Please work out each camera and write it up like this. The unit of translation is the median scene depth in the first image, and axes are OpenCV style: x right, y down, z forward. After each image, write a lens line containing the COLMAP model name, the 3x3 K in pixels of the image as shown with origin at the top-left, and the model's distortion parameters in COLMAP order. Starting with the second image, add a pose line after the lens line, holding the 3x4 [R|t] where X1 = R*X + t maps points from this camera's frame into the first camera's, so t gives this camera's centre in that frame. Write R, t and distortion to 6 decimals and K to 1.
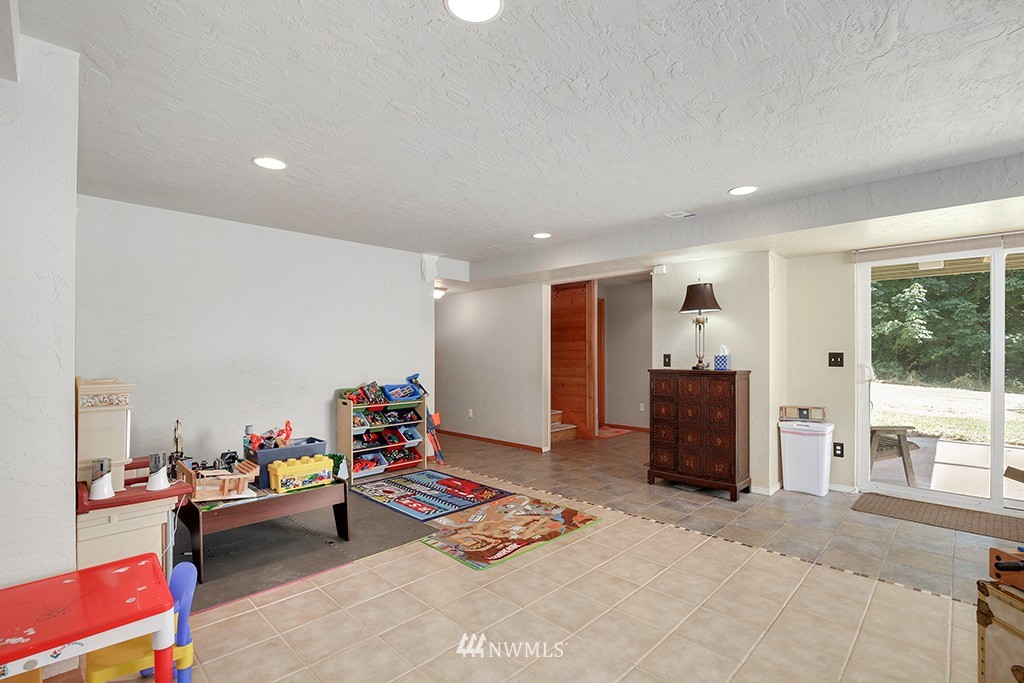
lens RADIAL K [[476.2, 0, 514.5], [0, 476.2, 346.6], [0, 0, 1]] dist [-0.025602, 0.000260]
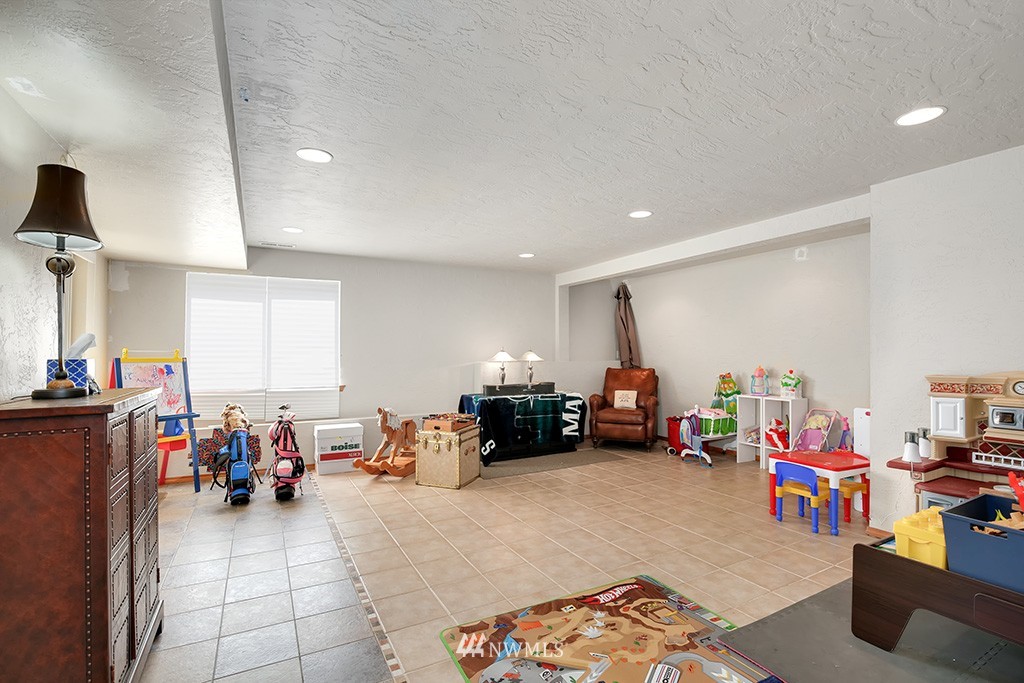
lens RADIAL K [[476.2, 0, 514.5], [0, 476.2, 346.6], [0, 0, 1]] dist [-0.025602, 0.000260]
pose [[-0.956882, 0.005396, 0.290425, -0.085360], [-0.001241, 0.999742, -0.022663, 0.022128], [-0.290473, -0.022046, -0.956629, 1.724756]]
